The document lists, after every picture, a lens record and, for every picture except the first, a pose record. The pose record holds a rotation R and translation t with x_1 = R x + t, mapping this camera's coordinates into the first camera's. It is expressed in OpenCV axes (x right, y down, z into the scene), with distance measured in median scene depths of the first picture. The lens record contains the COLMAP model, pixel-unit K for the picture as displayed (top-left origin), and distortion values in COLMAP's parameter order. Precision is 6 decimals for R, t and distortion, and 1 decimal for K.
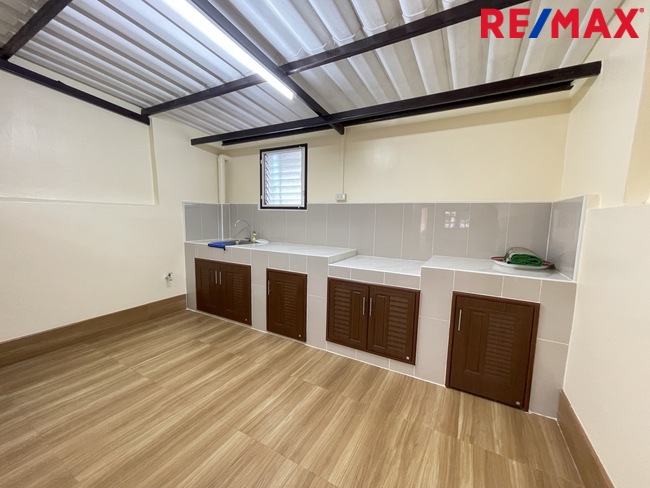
lens RADIAL K [[265.6, 0, 323.5], [0, 265.6, 245.5], [0, 0, 1]] dist [-0.003000, 0.000808]
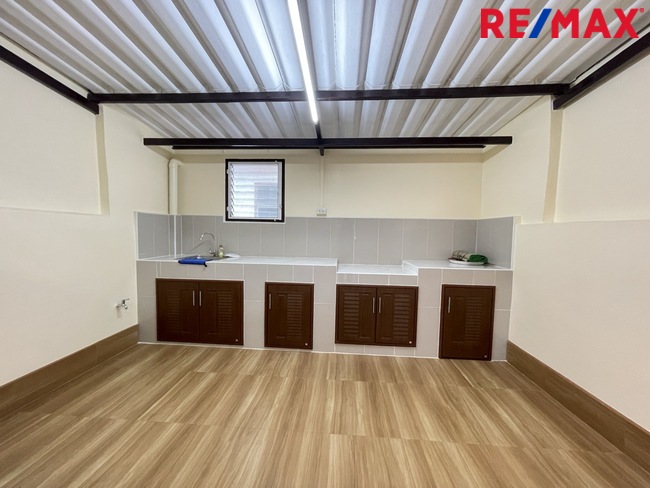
lens RADIAL K [[265.6, 0, 323.5], [0, 265.6, 245.5], [0, 0, 1]] dist [-0.003000, 0.000808]
pose [[0.904207, -0.026117, 0.426294, -0.465014], [0.046479, 0.998218, -0.037429, -0.001738], [-0.424557, 0.053657, 0.903810, 0.019359]]
